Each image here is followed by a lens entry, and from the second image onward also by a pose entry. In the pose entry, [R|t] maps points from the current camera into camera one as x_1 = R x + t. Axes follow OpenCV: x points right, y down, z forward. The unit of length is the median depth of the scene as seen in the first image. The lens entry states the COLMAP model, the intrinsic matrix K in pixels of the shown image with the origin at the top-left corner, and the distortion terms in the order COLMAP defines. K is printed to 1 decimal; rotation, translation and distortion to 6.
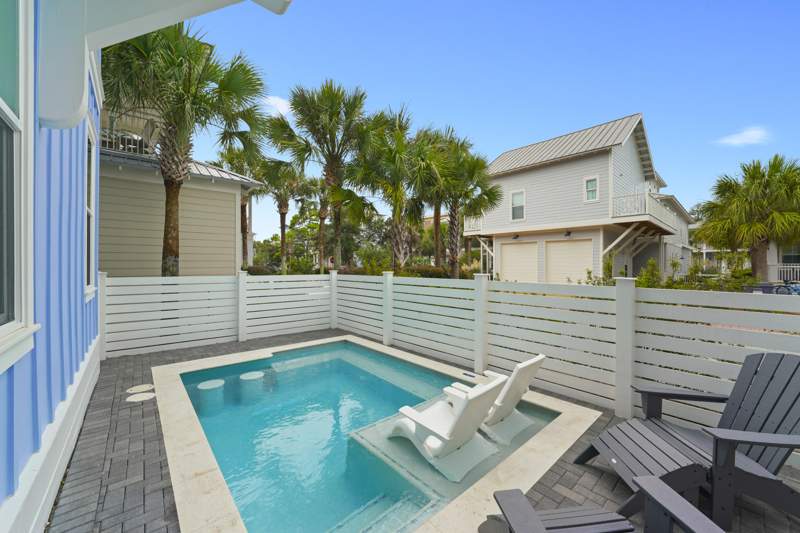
lens RADIAL K [[304.5, 0, 400.0], [0, 304.5, 266.5], [0, 0, 1]] dist [-0.000393, 0.000157]
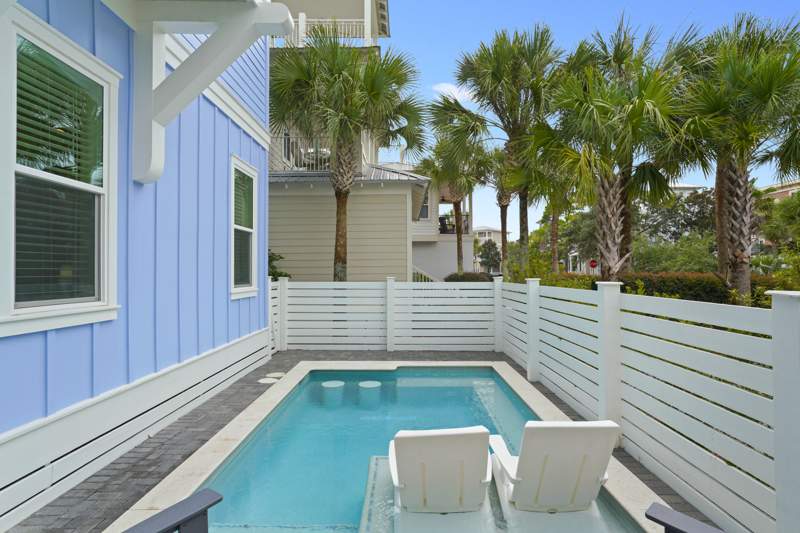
lens RADIAL K [[401.6, 0, 401.3], [0, 401.6, 274.7], [0, 0, 1]] dist [-0.000722, -0.001018]
pose [[0.756957, 0.000684, -0.653464, 0.323179], [0.002377, 0.999990, 0.003800, 0.003502], [0.653460, -0.004430, 0.756948, 0.080760]]
